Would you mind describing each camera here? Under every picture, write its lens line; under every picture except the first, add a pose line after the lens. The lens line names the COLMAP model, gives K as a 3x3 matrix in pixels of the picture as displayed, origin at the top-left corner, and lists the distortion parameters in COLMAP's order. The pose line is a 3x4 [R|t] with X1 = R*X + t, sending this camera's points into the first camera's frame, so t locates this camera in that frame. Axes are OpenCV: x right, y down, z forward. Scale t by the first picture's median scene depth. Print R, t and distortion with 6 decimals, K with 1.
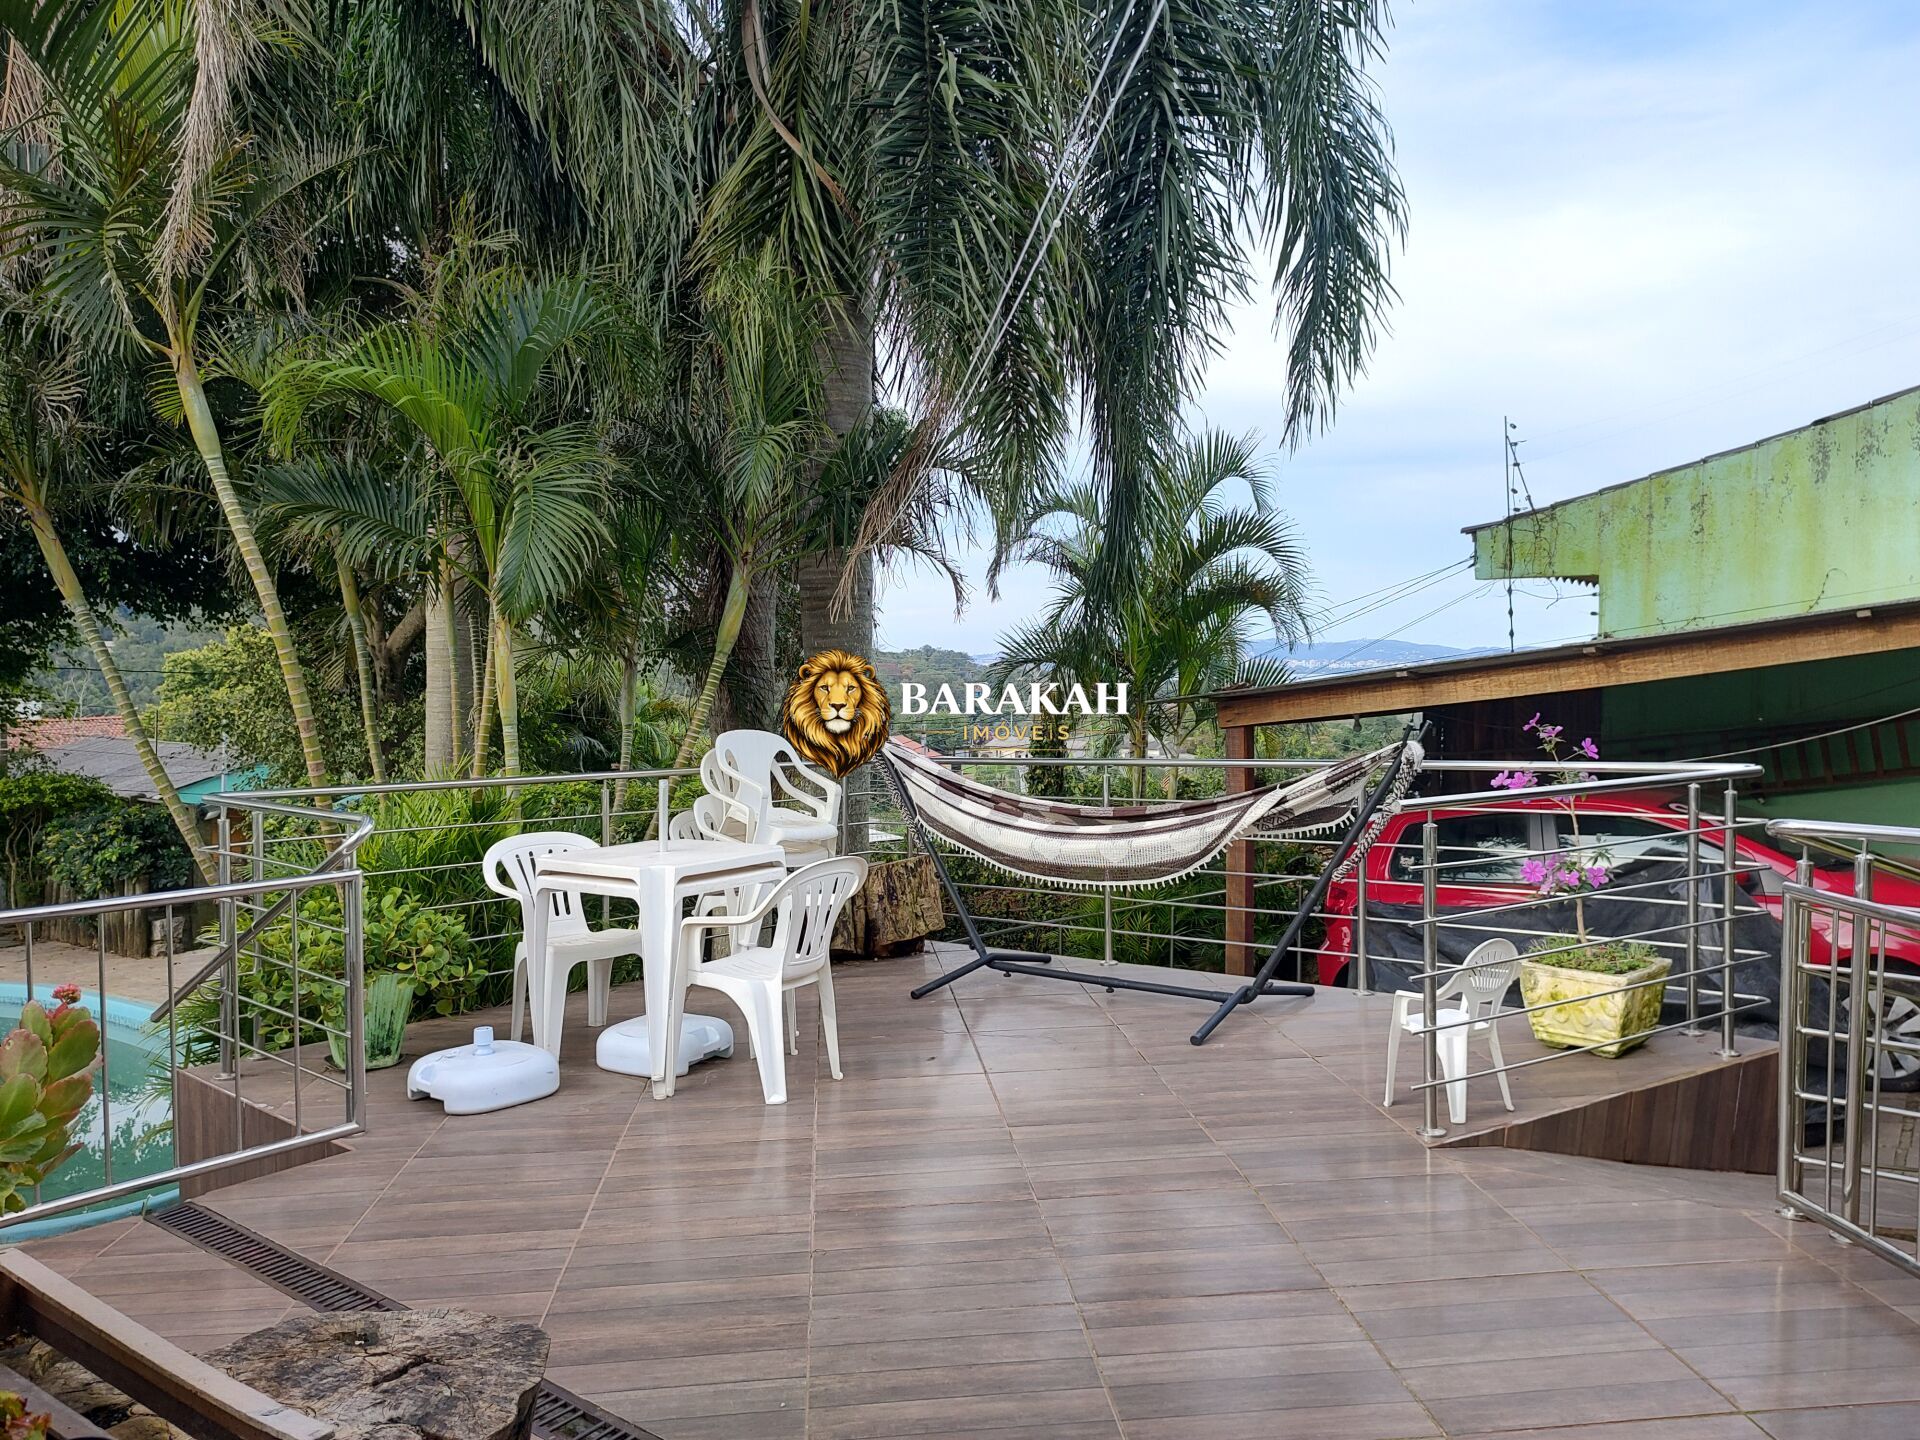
lens RADIAL K [[1419.0, 0, 1003.3], [0, 1419.0, 721.7], [0, 0, 1]] dist [0.031215, -0.036634]
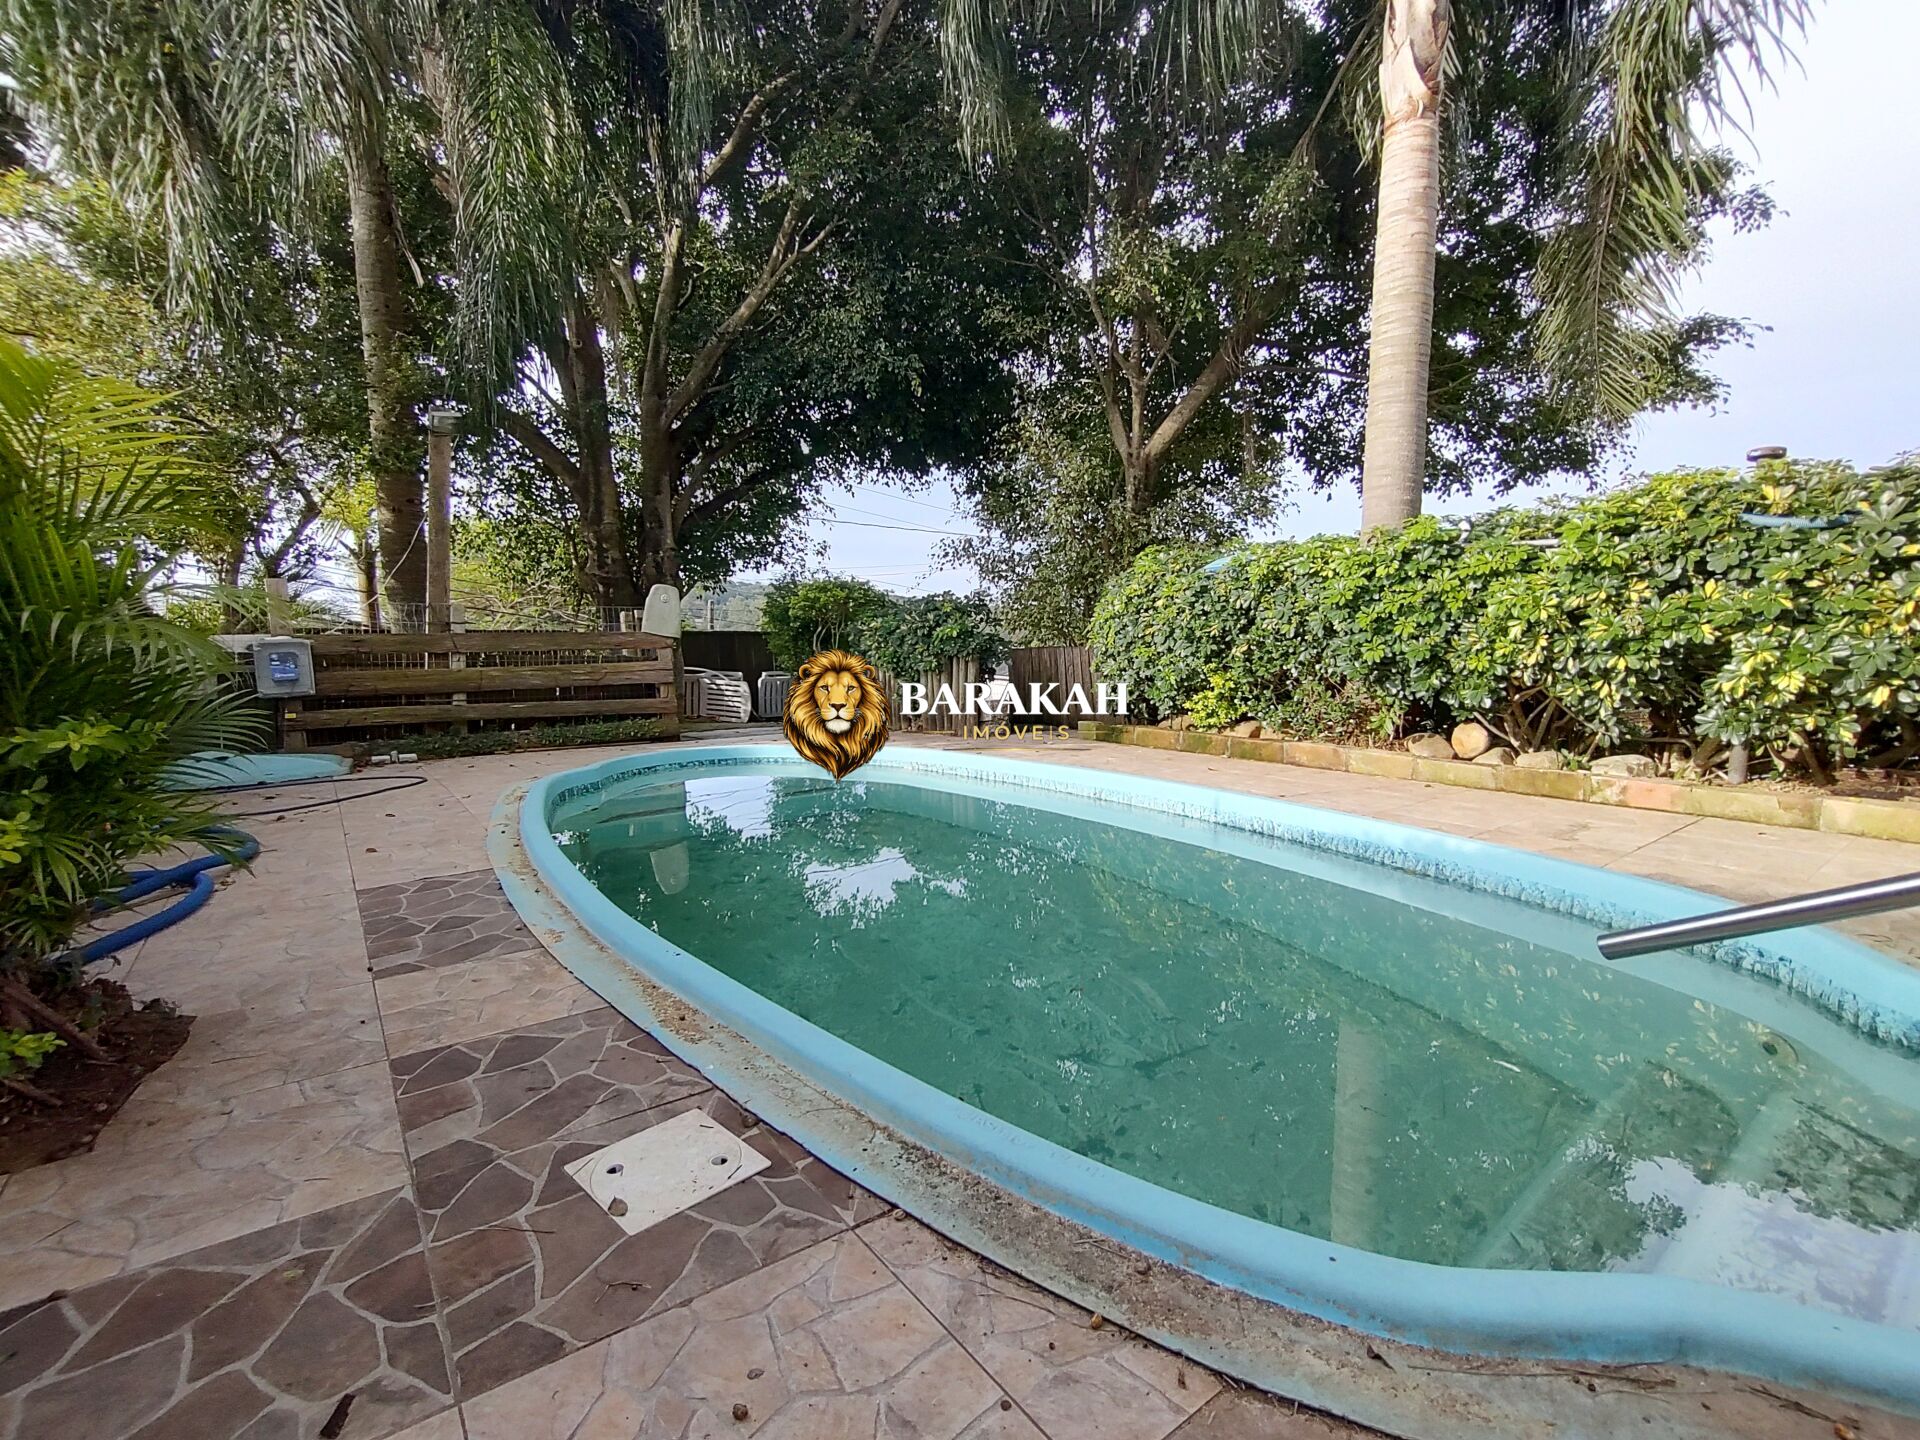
lens RADIAL K [[871.5, 0, 961.1], [0, 871.5, 734.0], [0, 0, 1]] dist [-0.001557, 0.001725]
pose [[0.970347, 0.022247, -0.240691, -0.719934], [-0.008054, 0.998178, 0.059791, 0.195430], [0.241582, -0.056079, 0.968759, 0.639073]]
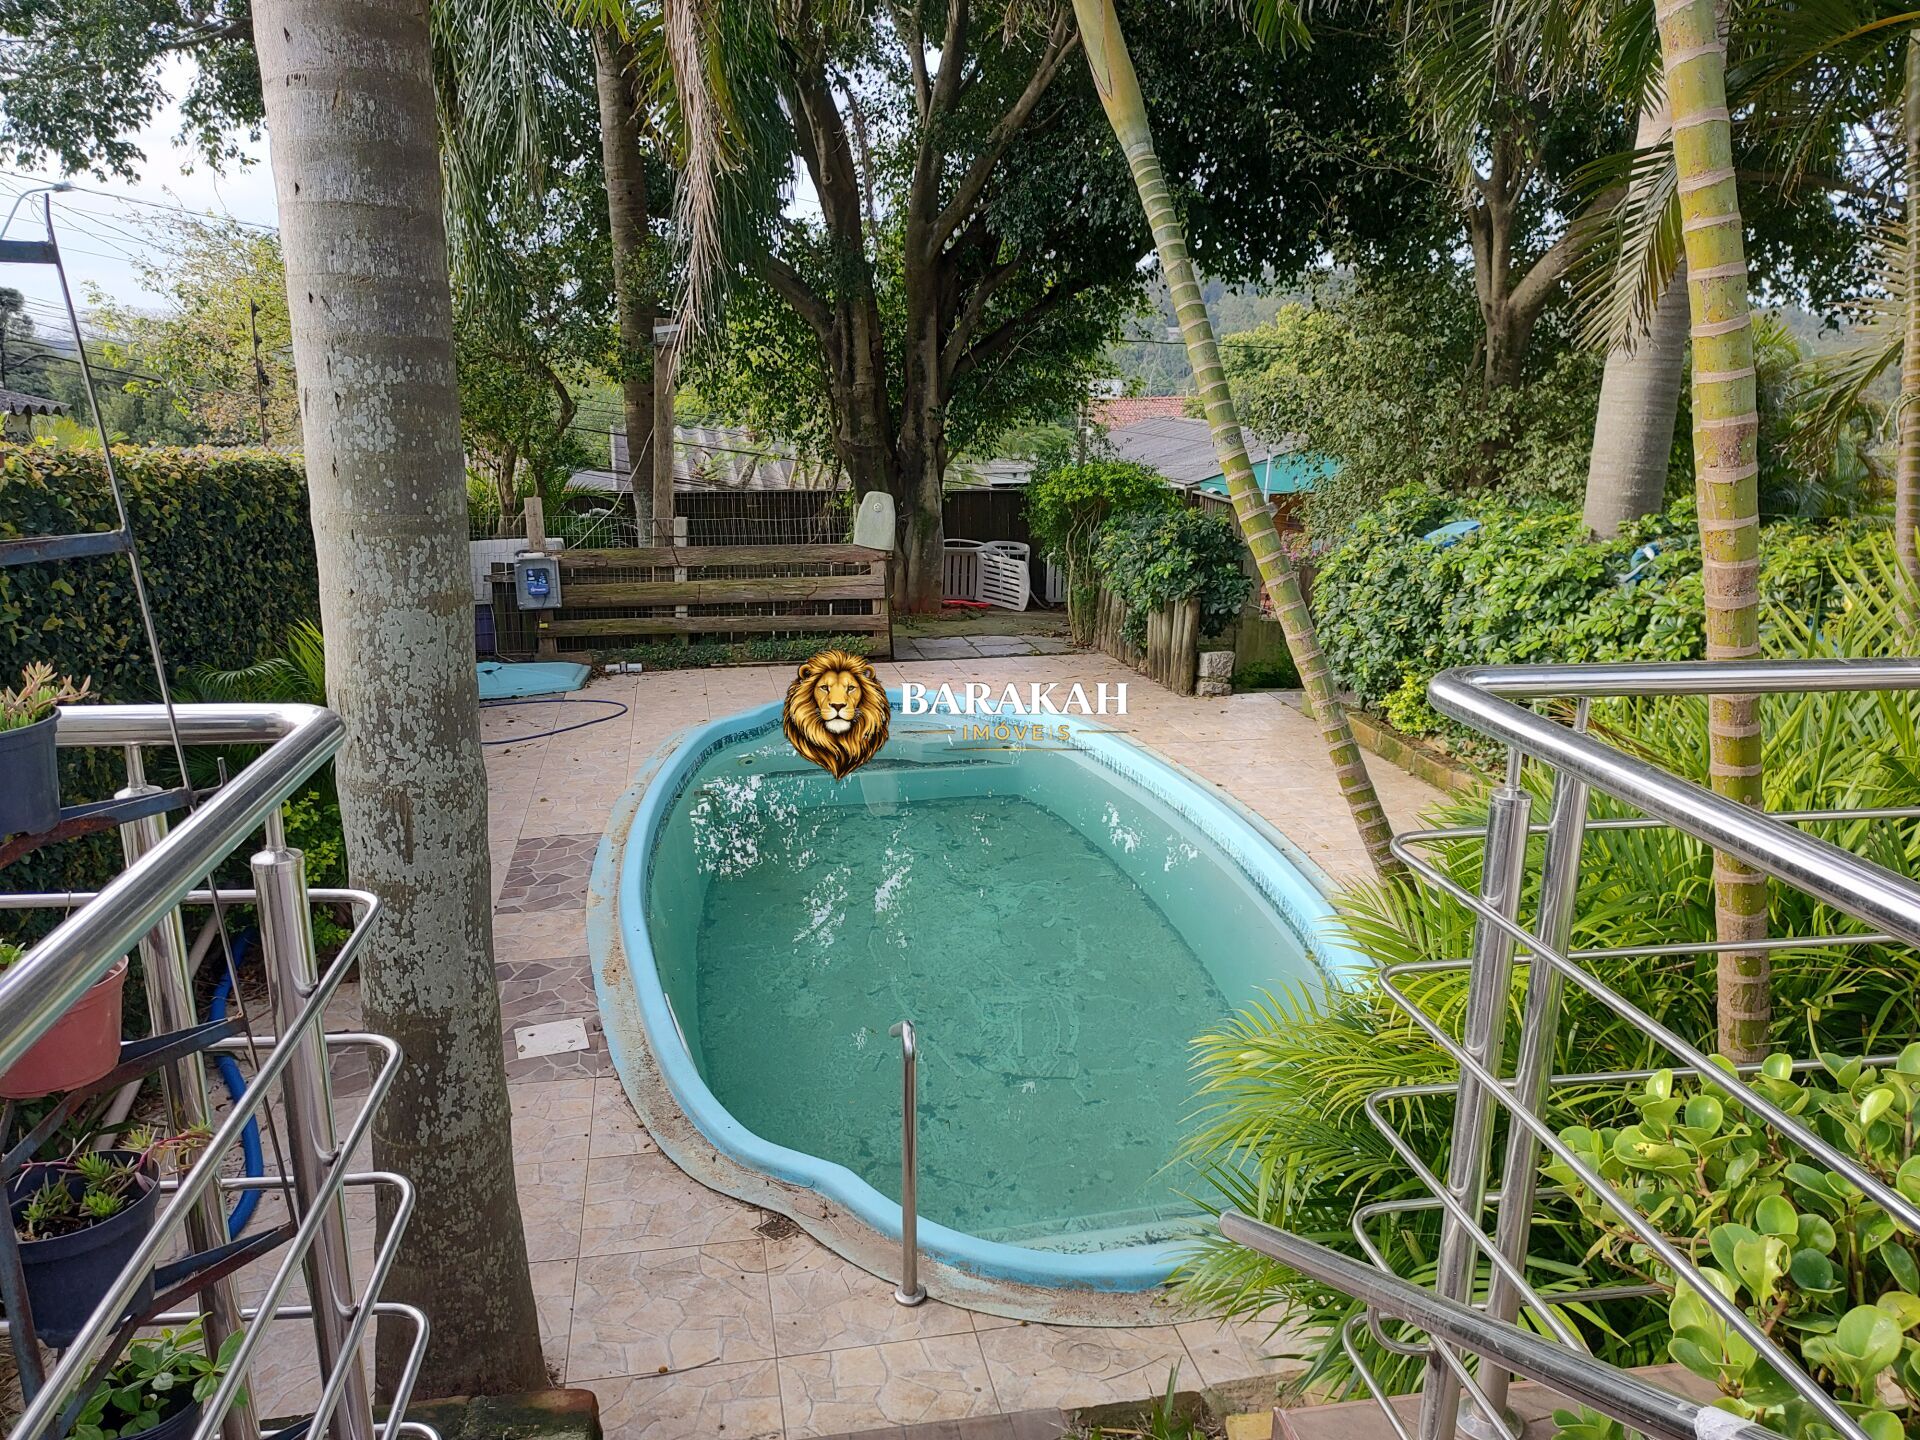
lens RADIAL K [[1419.0, 0, 974.7], [0, 1419.0, 760.2], [0, 0, 1]] dist [0.031215, -0.036634]
pose [[0.768991, 0.182243, -0.612731, -0.278980], [-0.031219, 0.968065, 0.248749, -0.002411], [0.638496, -0.172157, 0.750123, 0.444653]]
